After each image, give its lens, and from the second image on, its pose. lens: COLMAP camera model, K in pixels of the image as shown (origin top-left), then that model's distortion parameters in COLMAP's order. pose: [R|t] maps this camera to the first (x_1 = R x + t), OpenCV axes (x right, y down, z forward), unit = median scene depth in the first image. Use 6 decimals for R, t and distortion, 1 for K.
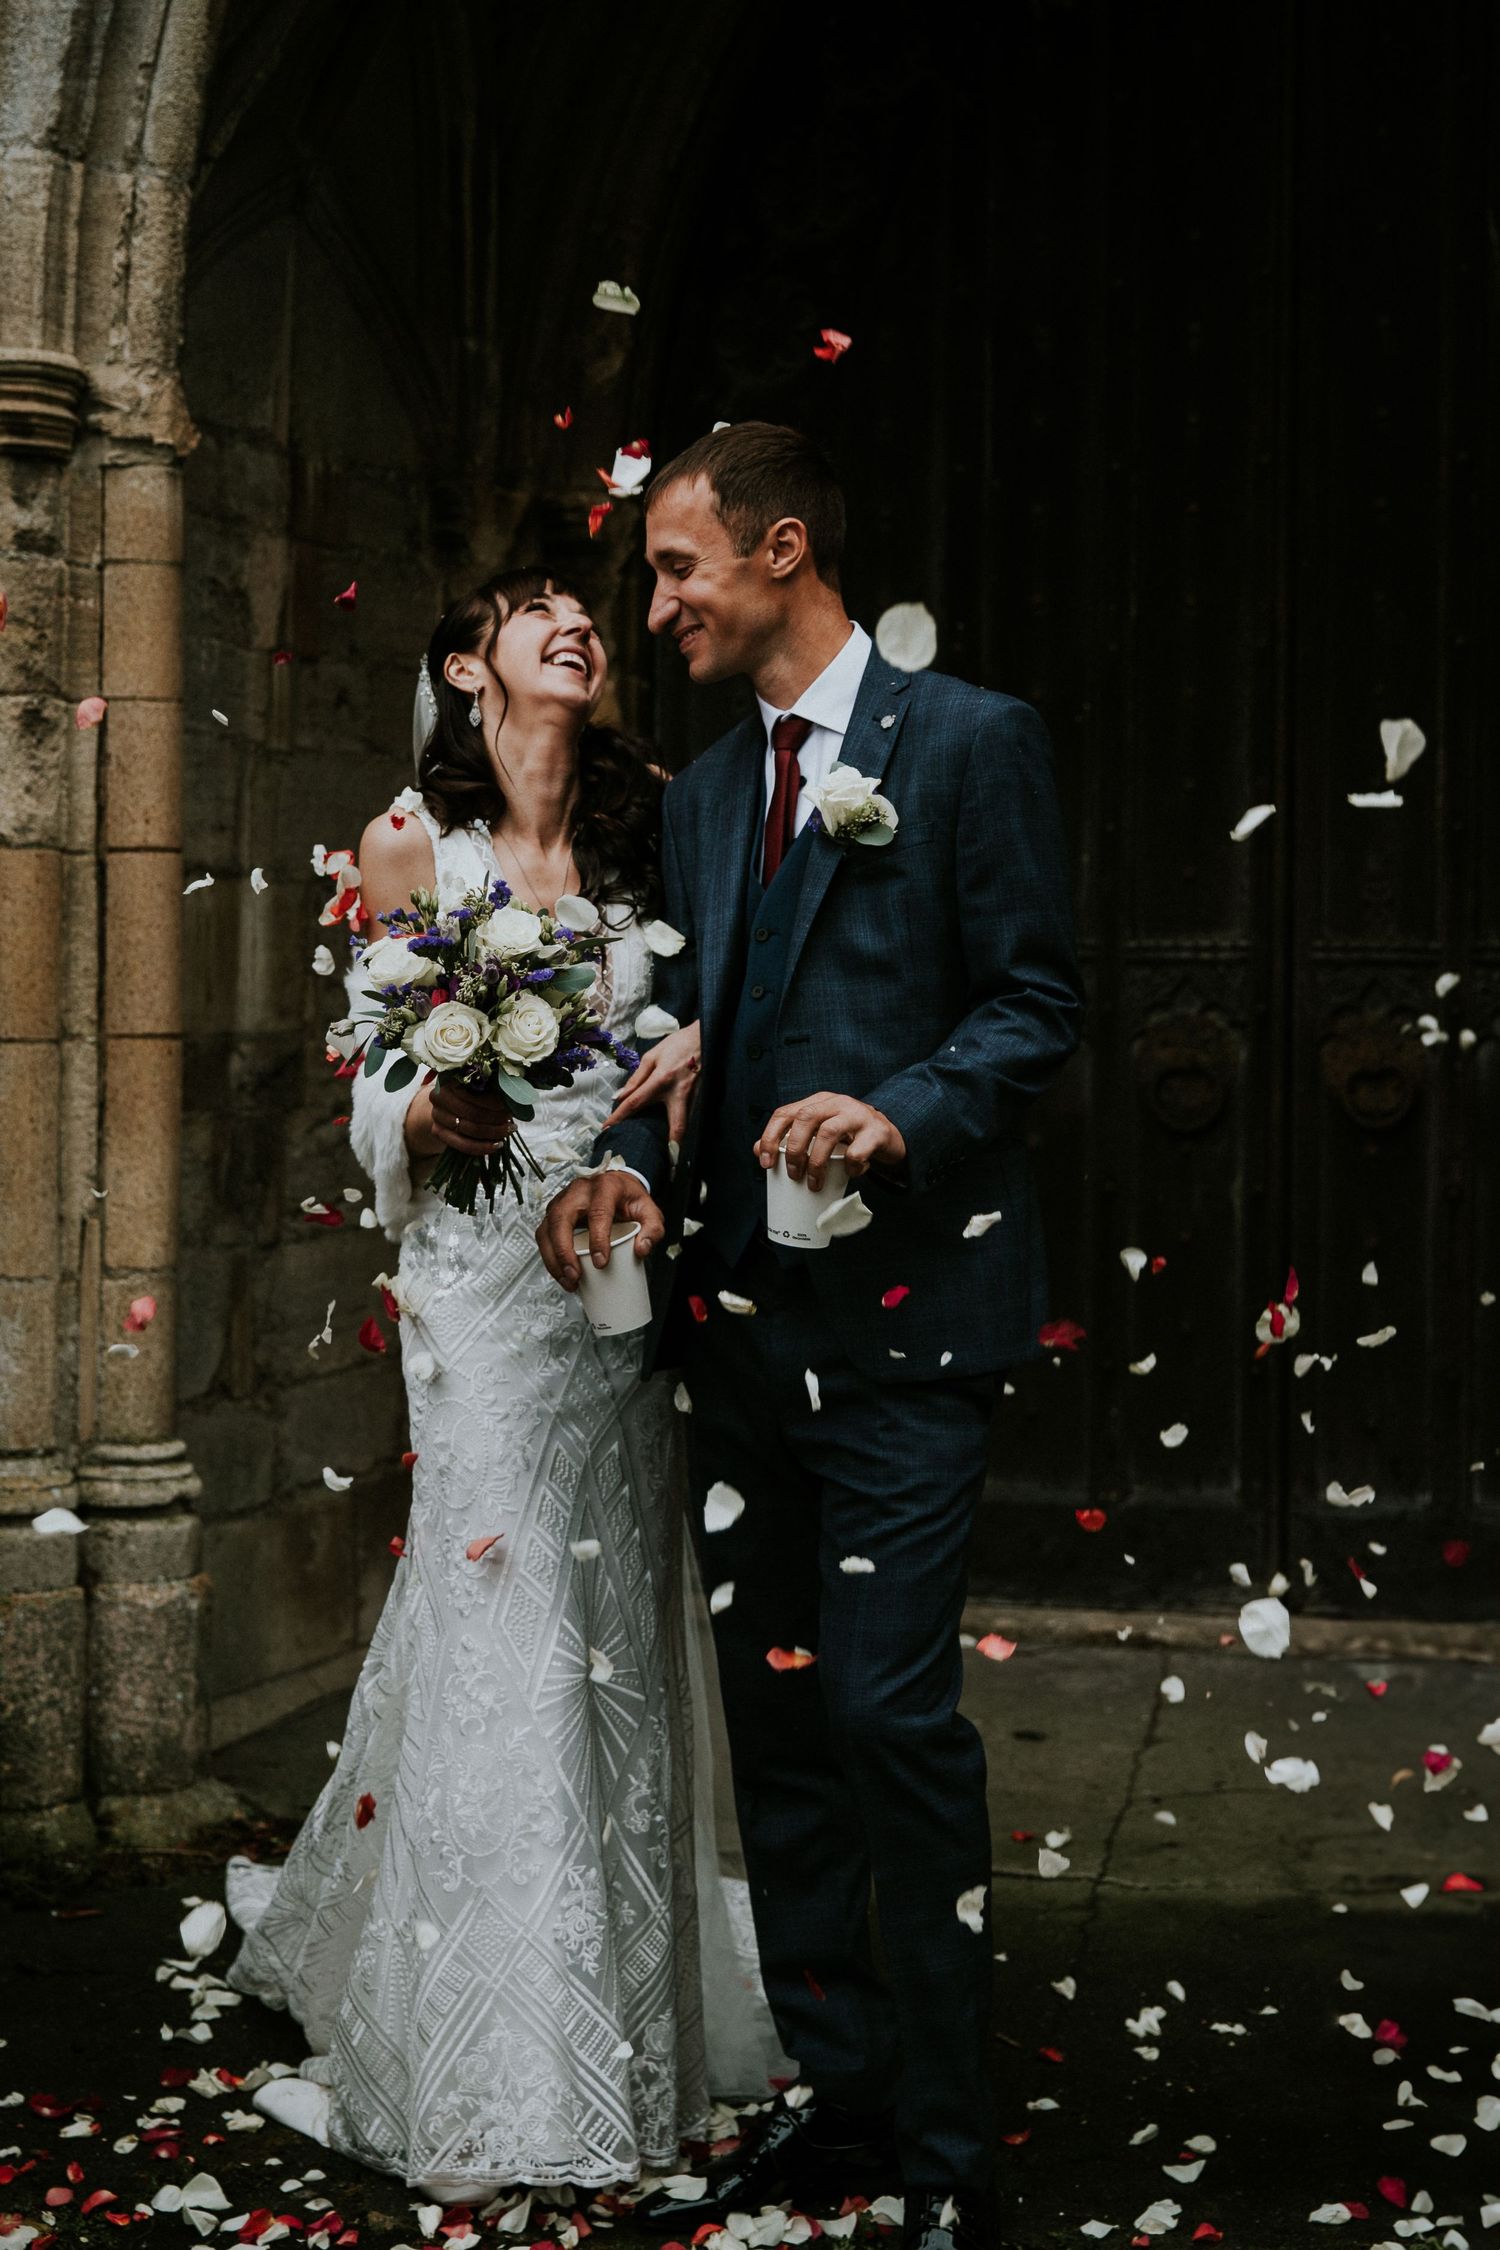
lens RADIAL K [[2948.7, 0, 750.2], [0, 2948.7, 1166.5], [0, 0, 1]] dist [-0.006835, 0.087898]
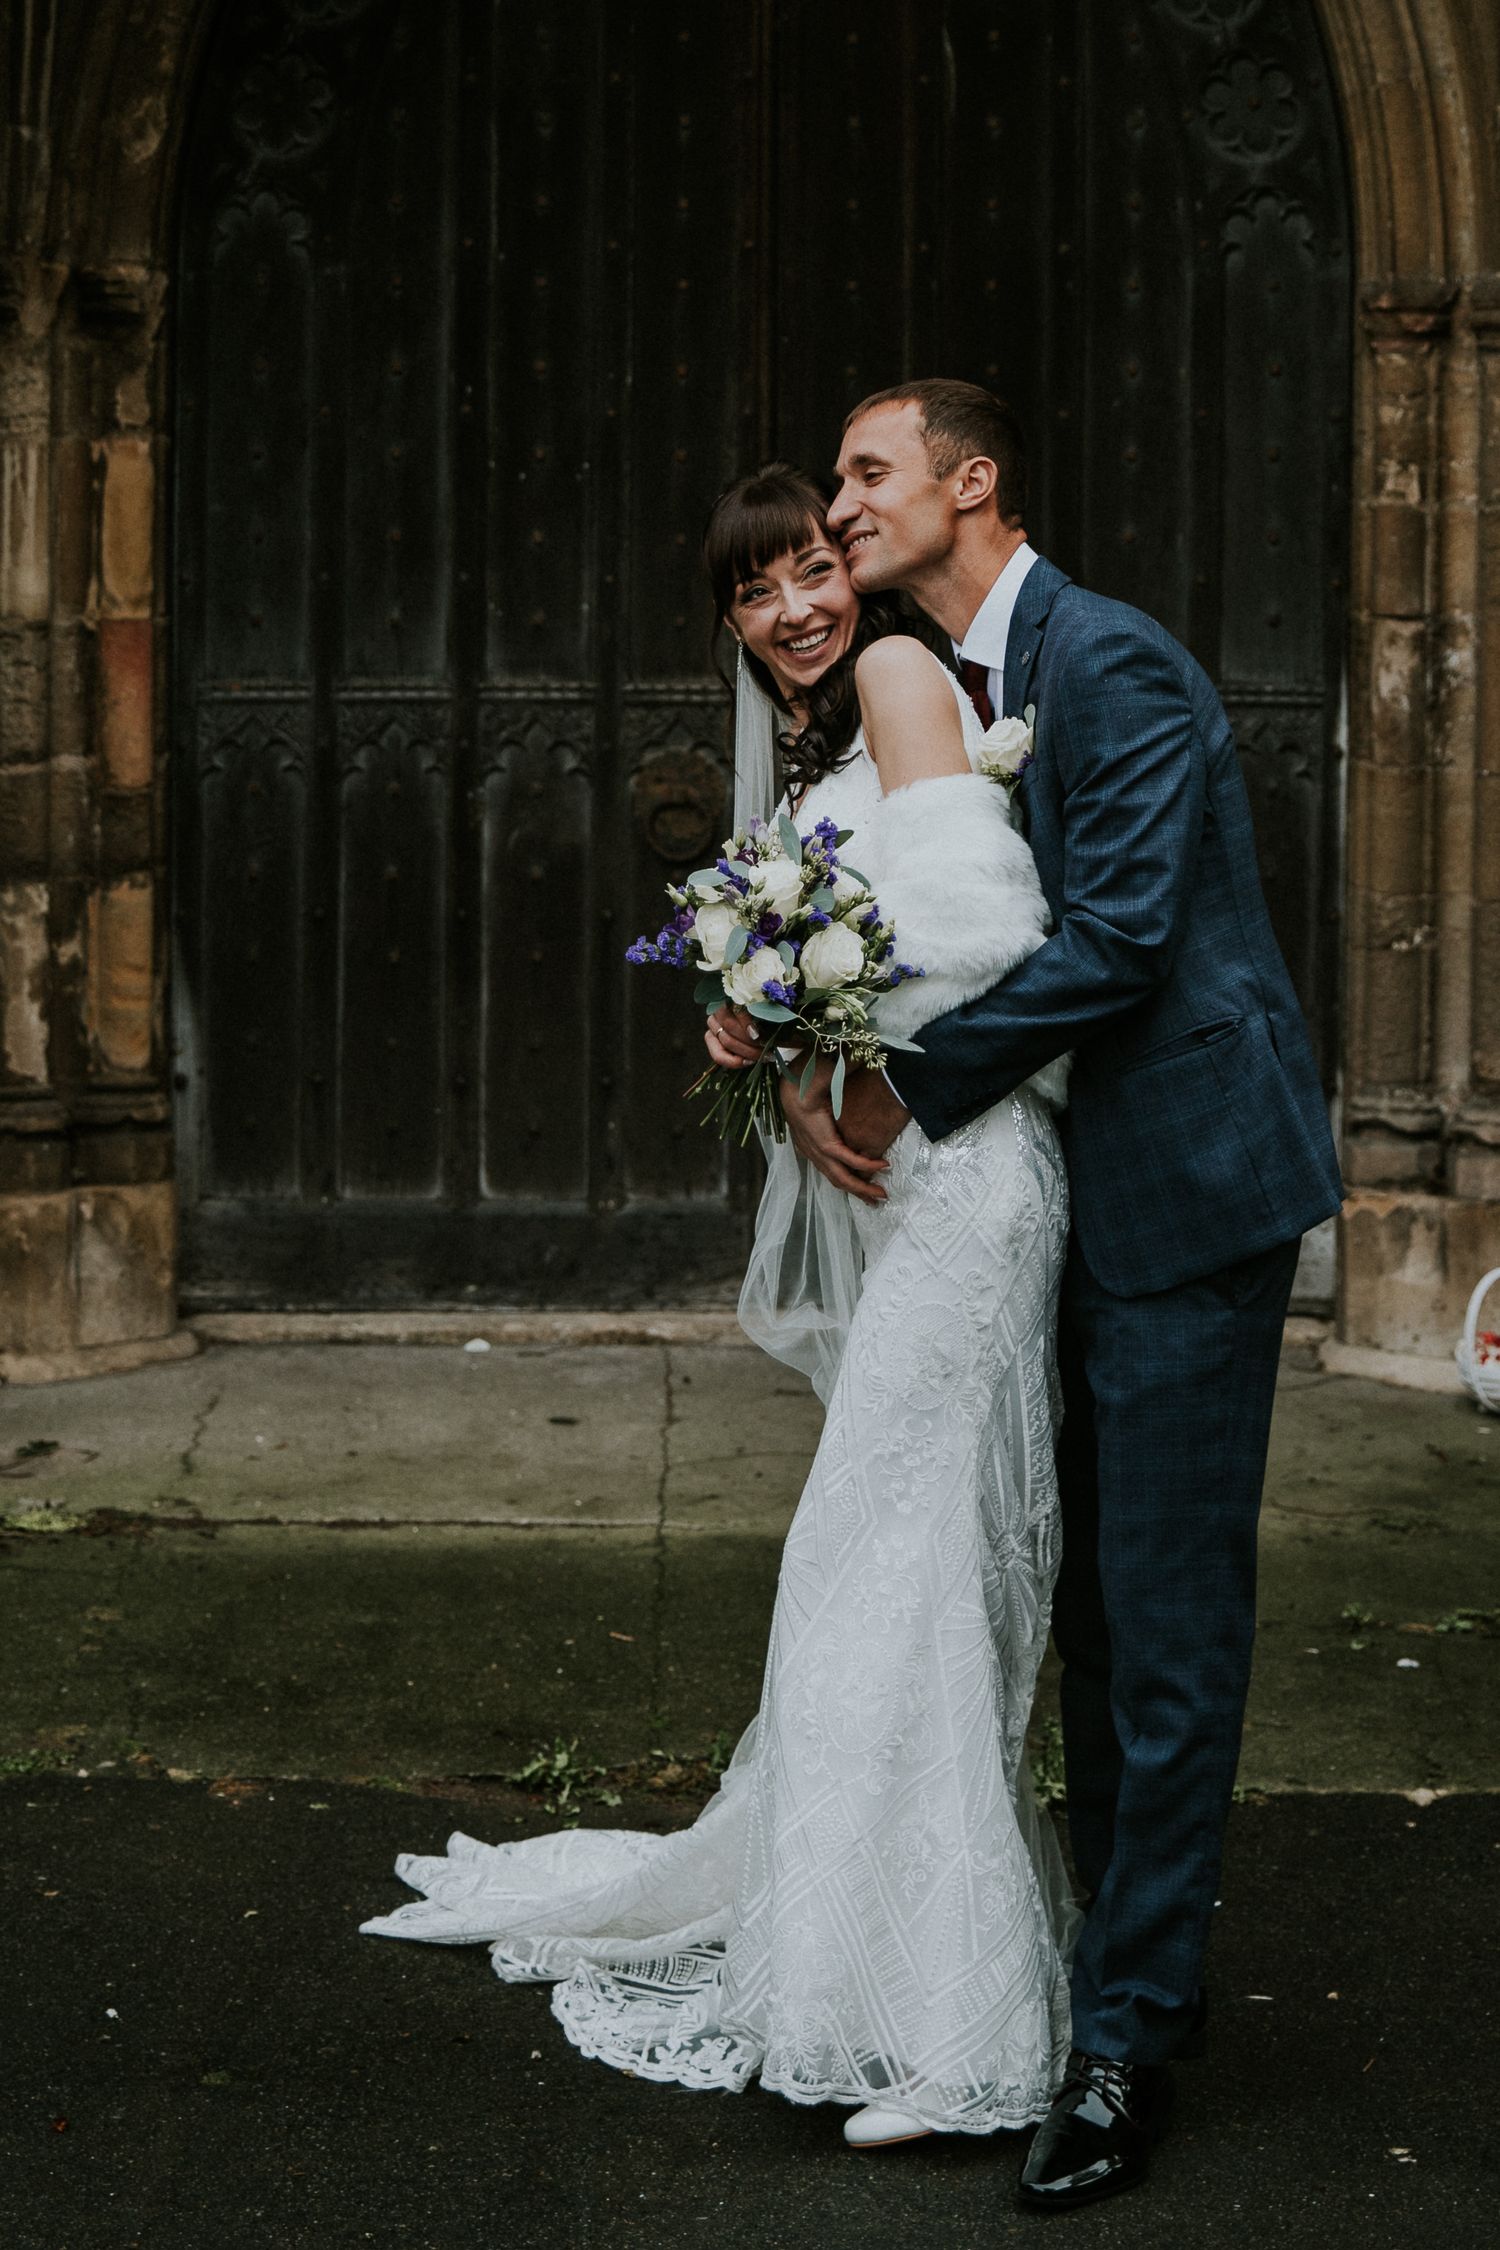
lens RADIAL K [[7452.0, 0, 750.0], [0, 7452.0, 1125.0], [0, 0, 1]] dist [-0.615353, 1.642877]
pose [[0.953686, -0.030769, 0.299225, -0.680388], [0.009006, 0.997229, 0.073841, -0.123282], [-0.300668, -0.067727, 0.951321, -1.686998]]
